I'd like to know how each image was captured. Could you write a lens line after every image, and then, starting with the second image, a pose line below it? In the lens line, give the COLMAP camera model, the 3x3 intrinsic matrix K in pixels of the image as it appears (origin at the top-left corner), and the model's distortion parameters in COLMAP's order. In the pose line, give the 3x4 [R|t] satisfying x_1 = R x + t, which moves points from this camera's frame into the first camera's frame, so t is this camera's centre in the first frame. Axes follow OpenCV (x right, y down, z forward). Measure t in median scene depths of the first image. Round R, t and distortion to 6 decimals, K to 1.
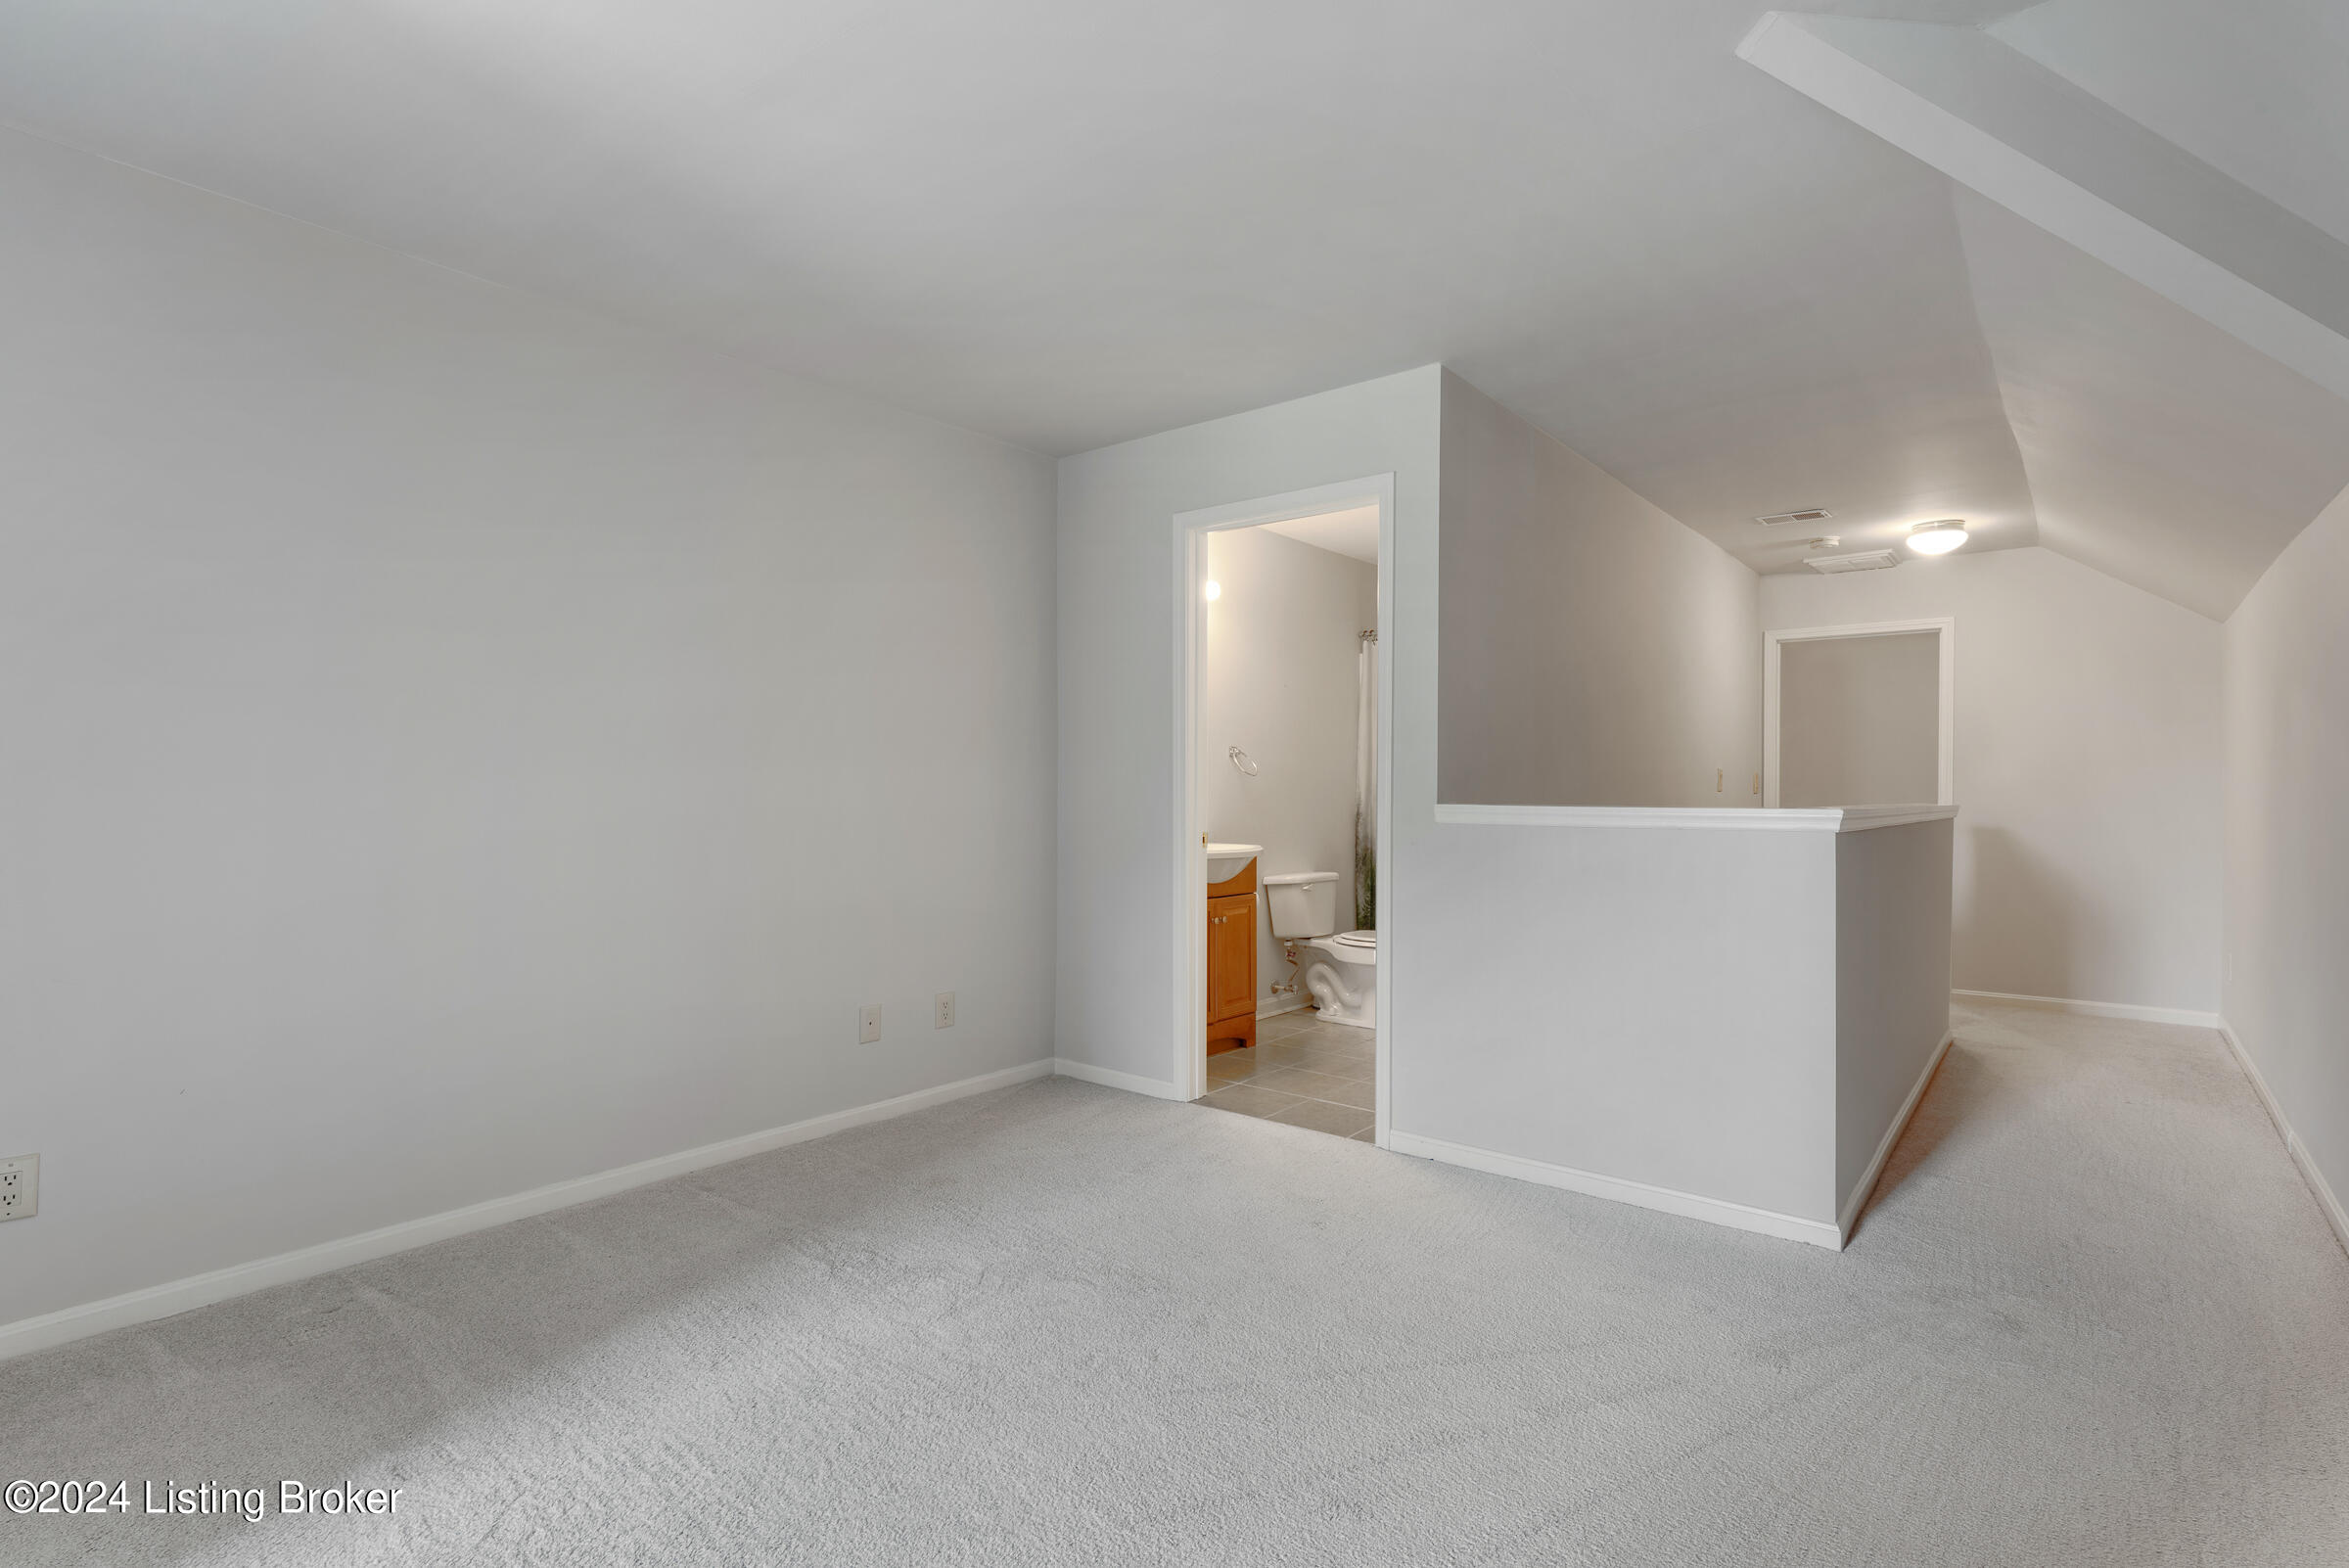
lens RADIAL K [[1123.4, 0, 1178.8], [0, 1123.4, 796.6], [0, 0, 1]] dist [0.002411, -0.000054]
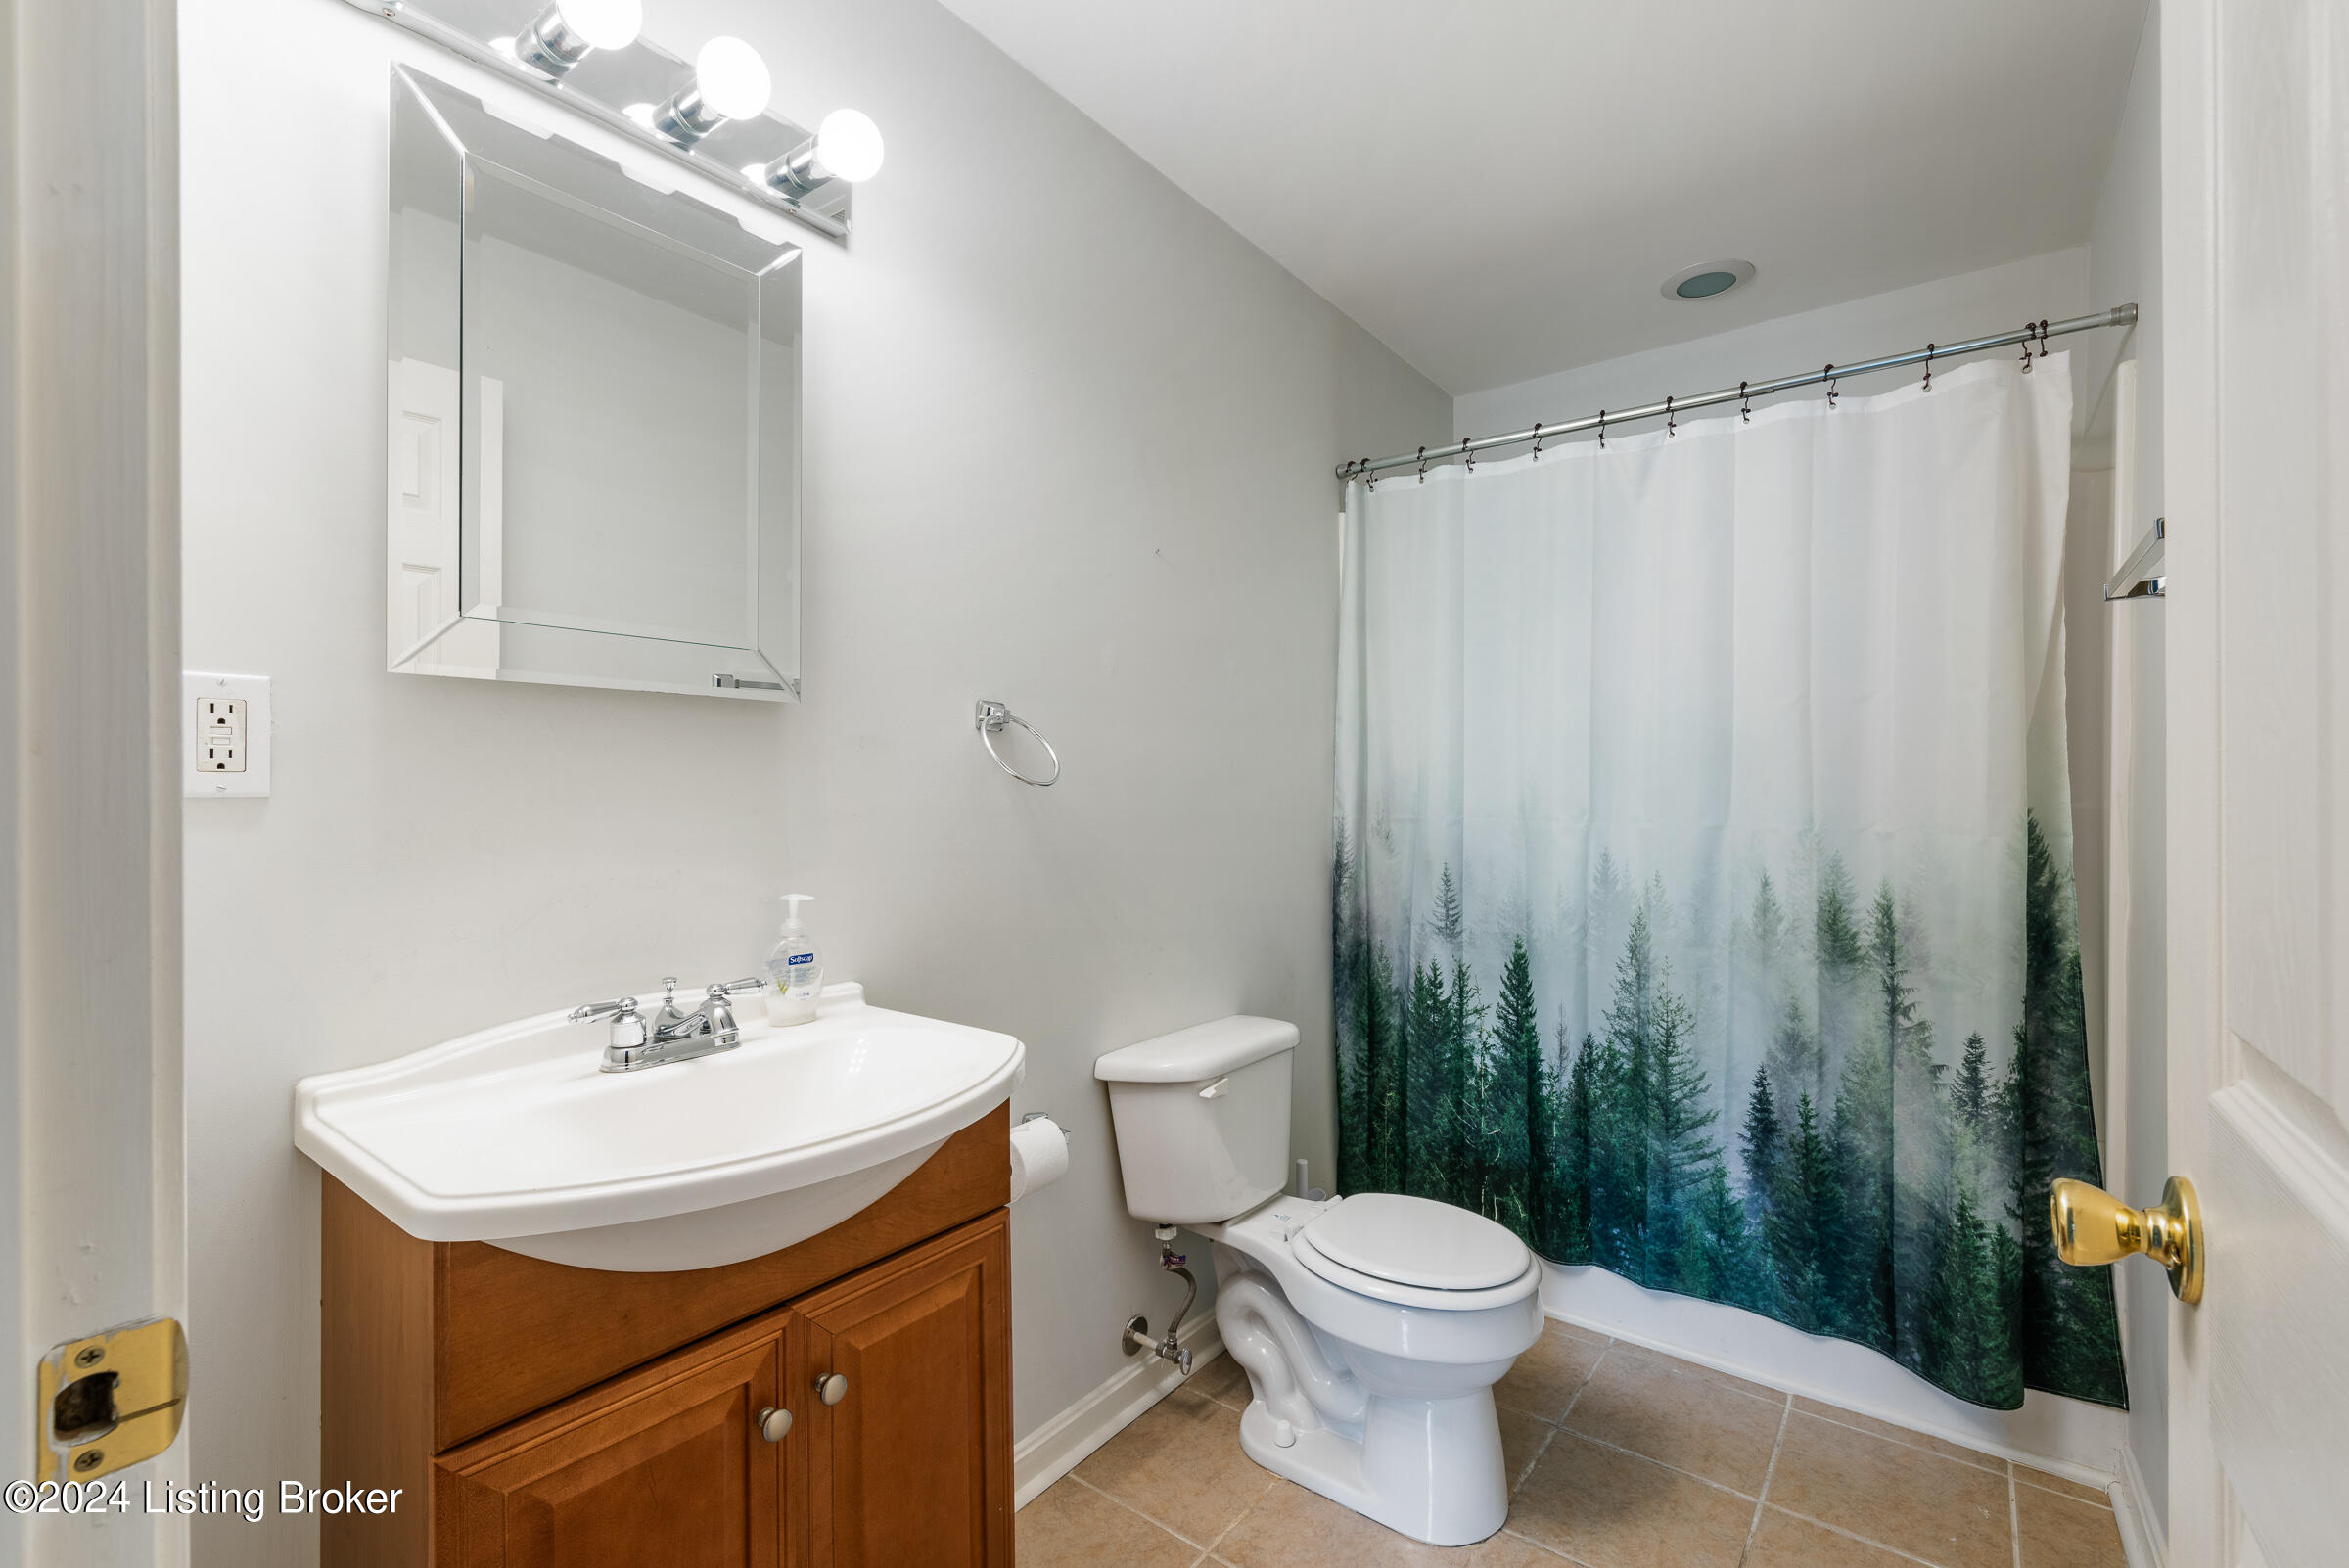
lens RADIAL K [[1020.8, 0, 1174.5], [0, 1020.8, 784.0], [0, 0, 1]] dist [0.001247, 0.000070]
pose [[0.999665, -0.006968, 0.024922, 0.084078], [0.007262, 0.999905, -0.011757, -0.013051], [-0.024837, 0.011934, 0.999620, 0.595285]]
